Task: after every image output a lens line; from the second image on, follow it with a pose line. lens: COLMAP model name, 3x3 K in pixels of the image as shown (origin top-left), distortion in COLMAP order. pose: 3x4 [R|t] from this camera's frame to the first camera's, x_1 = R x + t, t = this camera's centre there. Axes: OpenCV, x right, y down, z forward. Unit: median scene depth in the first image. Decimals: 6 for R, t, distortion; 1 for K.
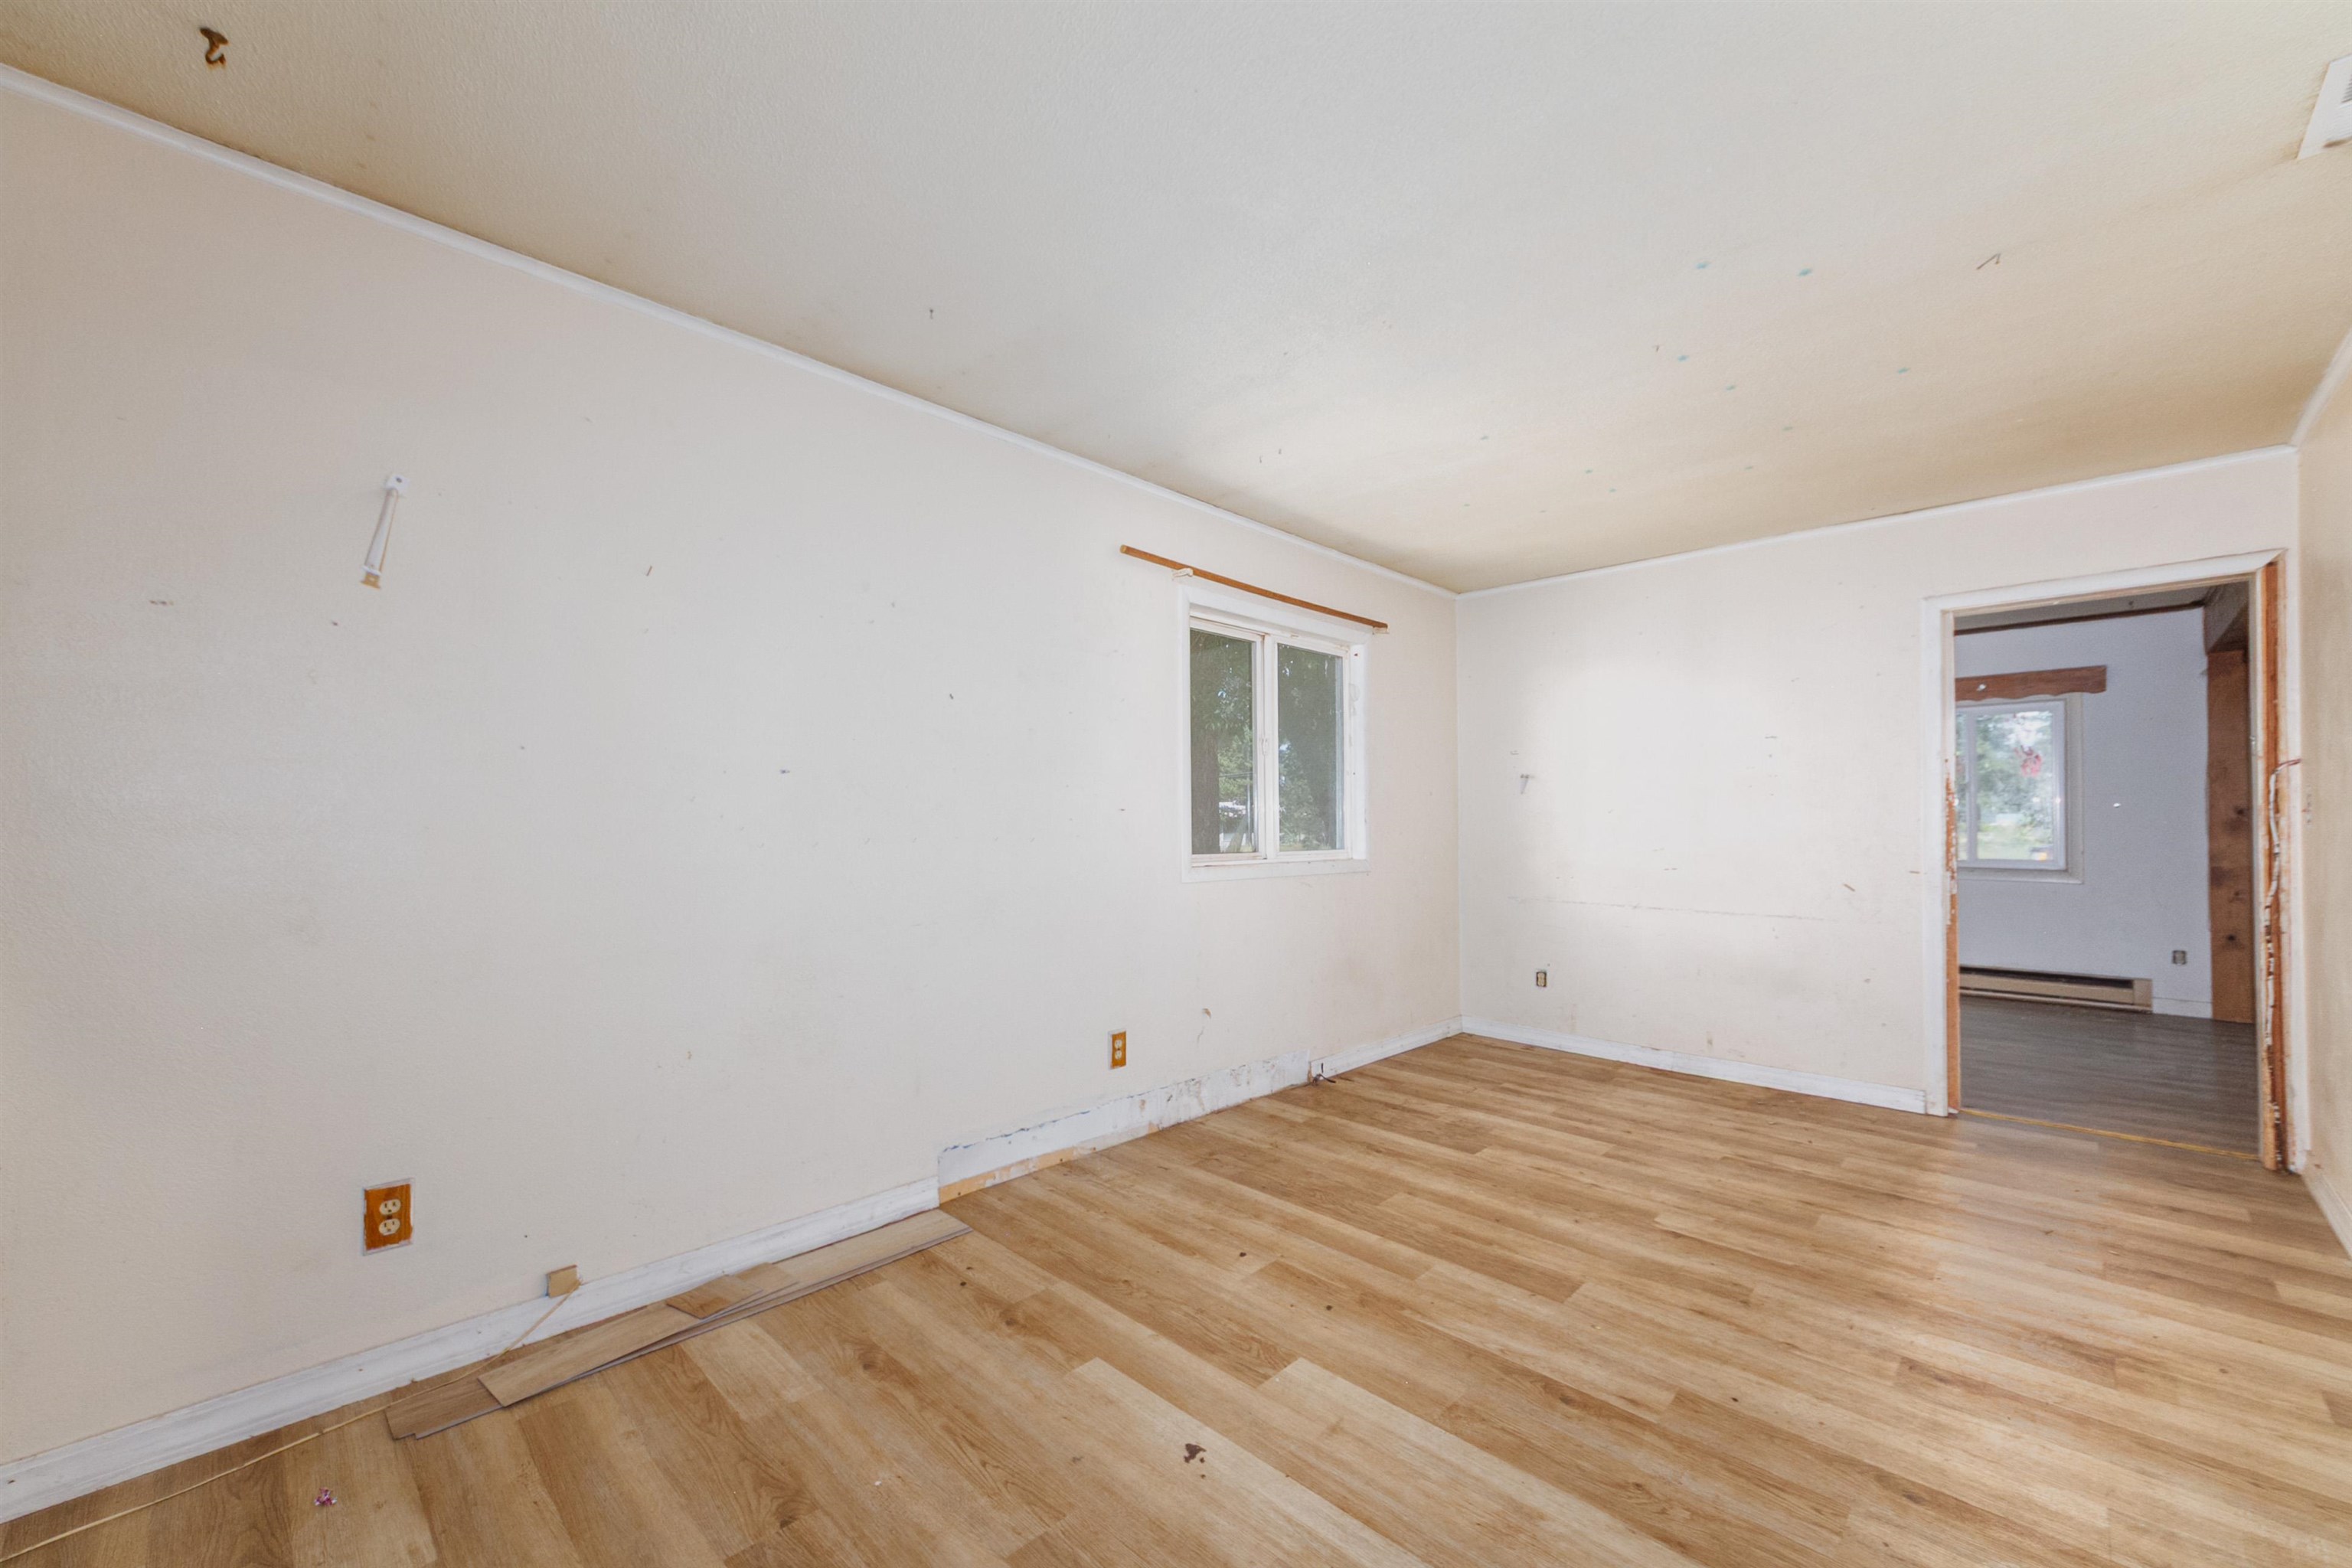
lens RADIAL K [[906.5, 0, 1188.2], [0, 906.5, 807.3], [0, 0, 1]] dist [0.001908, 0.000150]
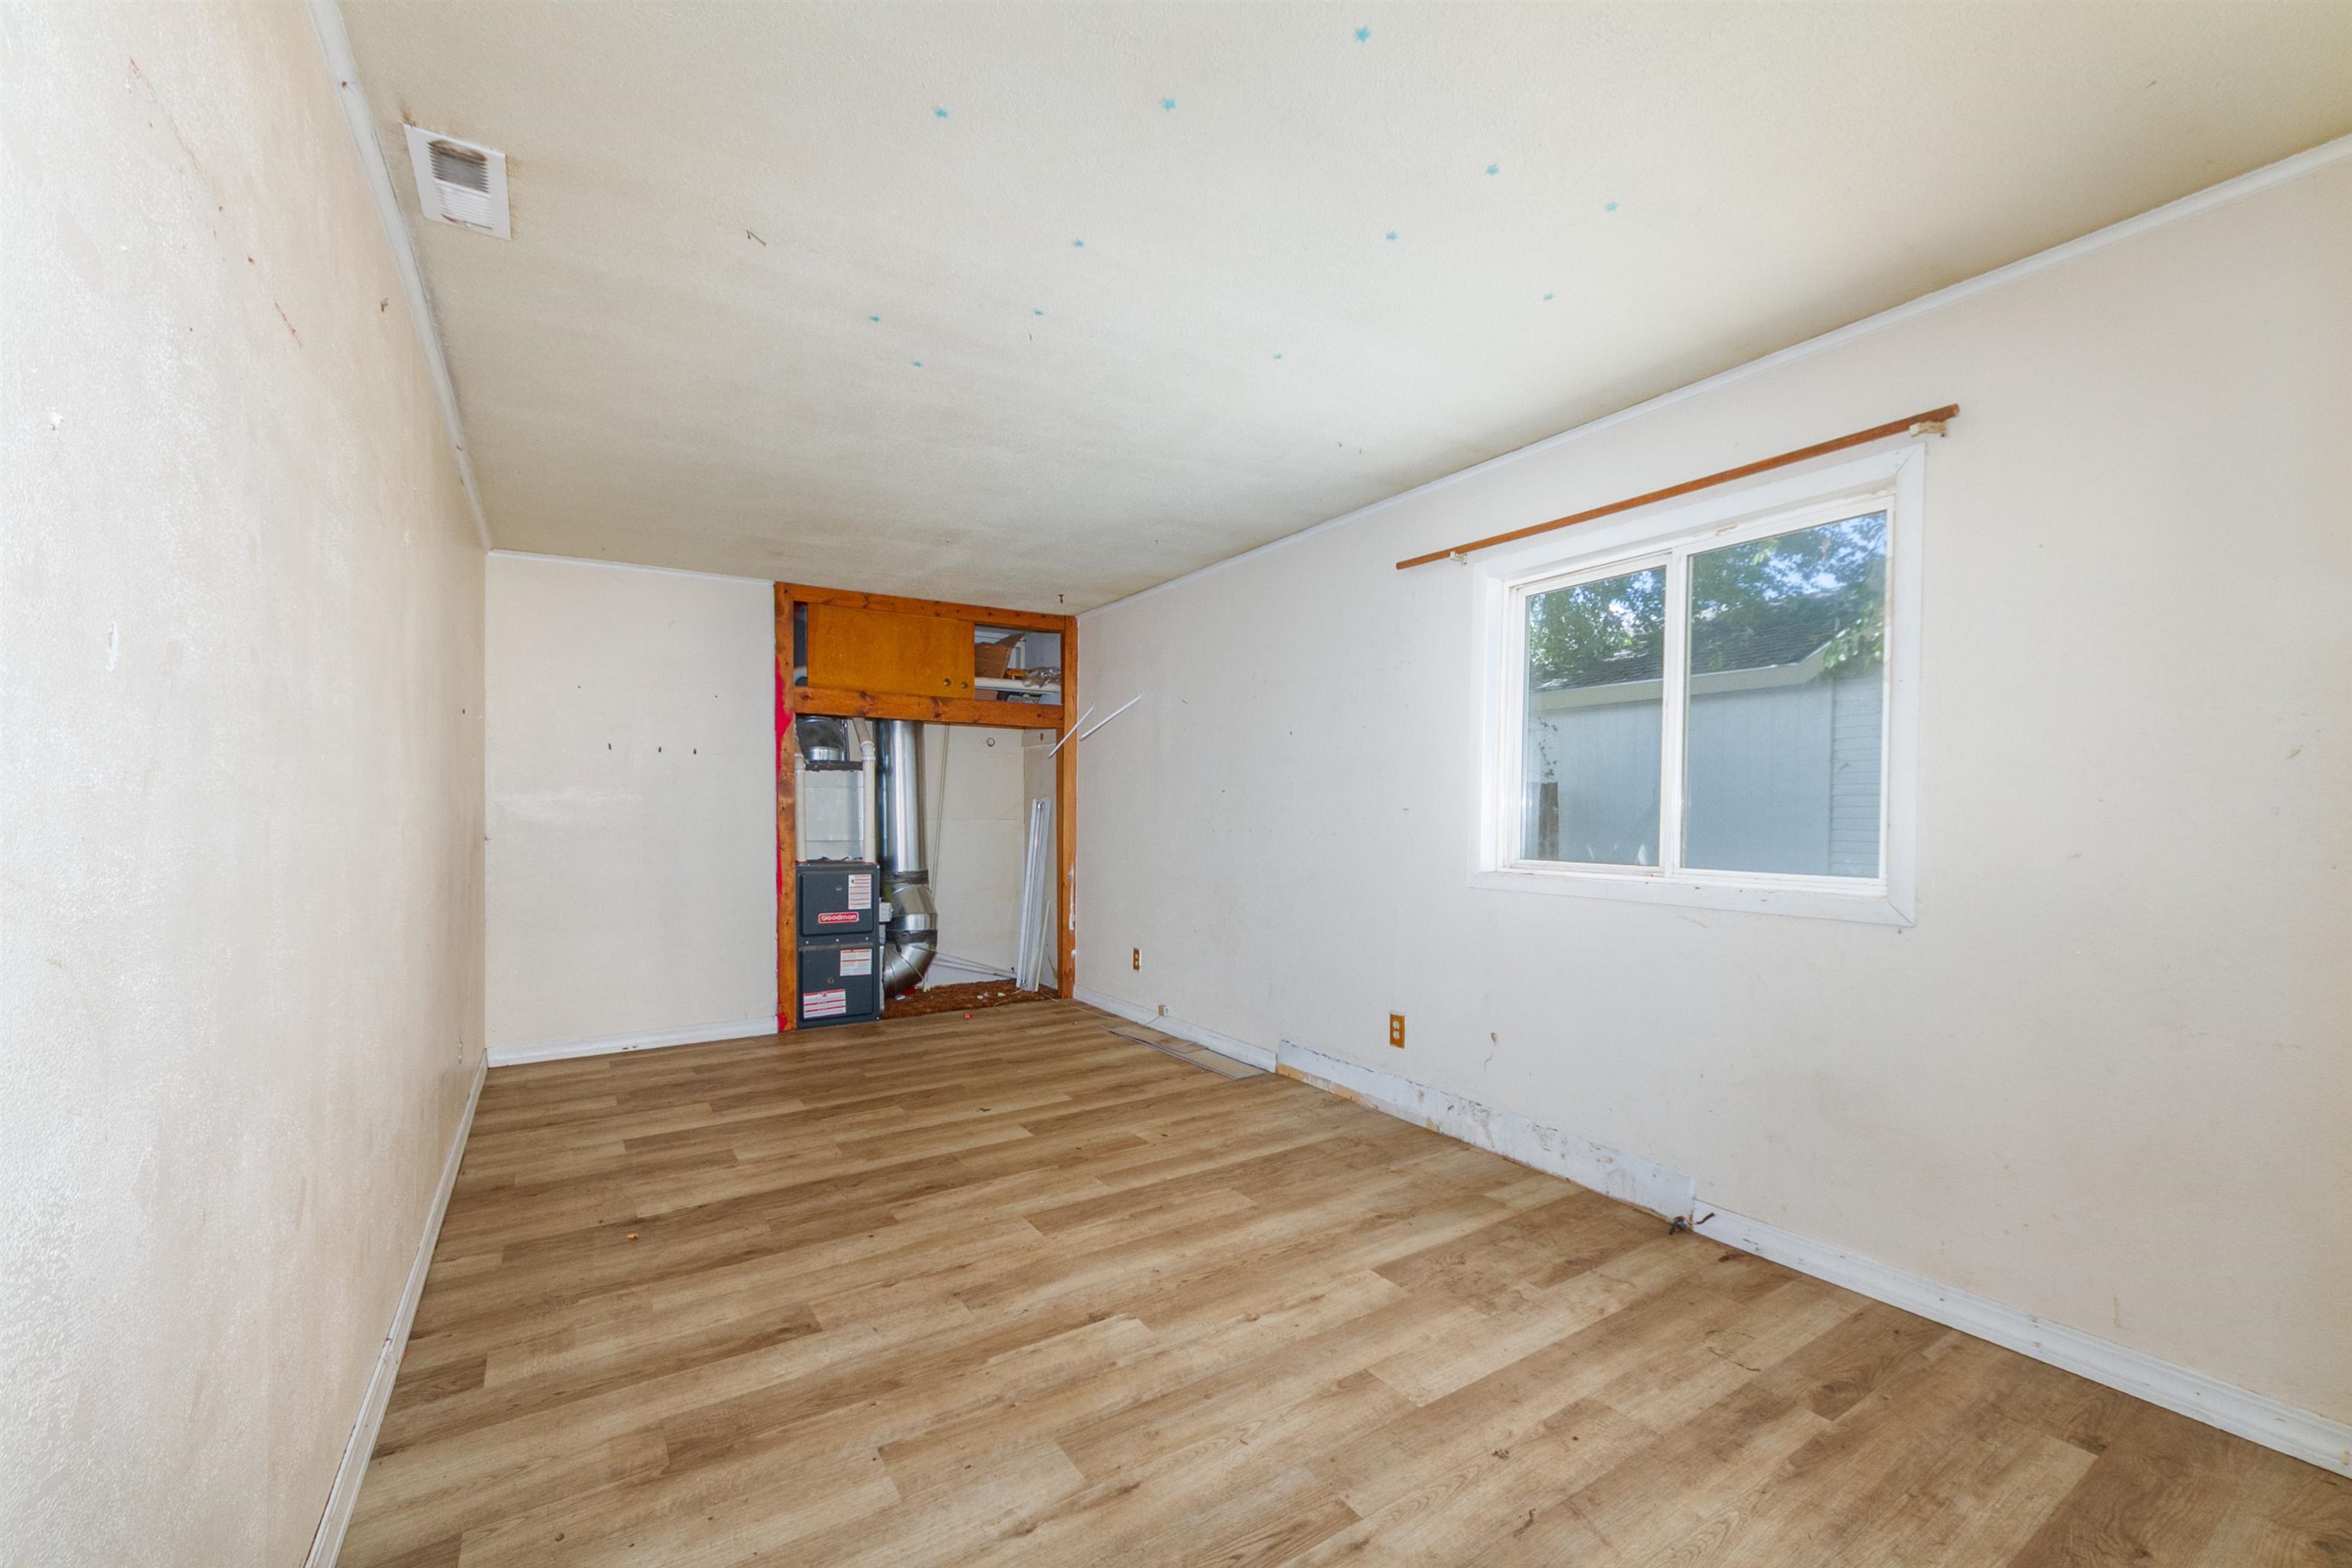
lens RADIAL K [[906.5, 0, 1188.2], [0, 906.5, 807.3], [0, 0, 1]] dist [0.001908, 0.000150]
pose [[-0.183547, -0.011388, -0.982945, 1.168299], [0.003200, 0.999921, -0.012182, 0.016436], [0.983006, -0.005382, -0.183496, 1.080380]]
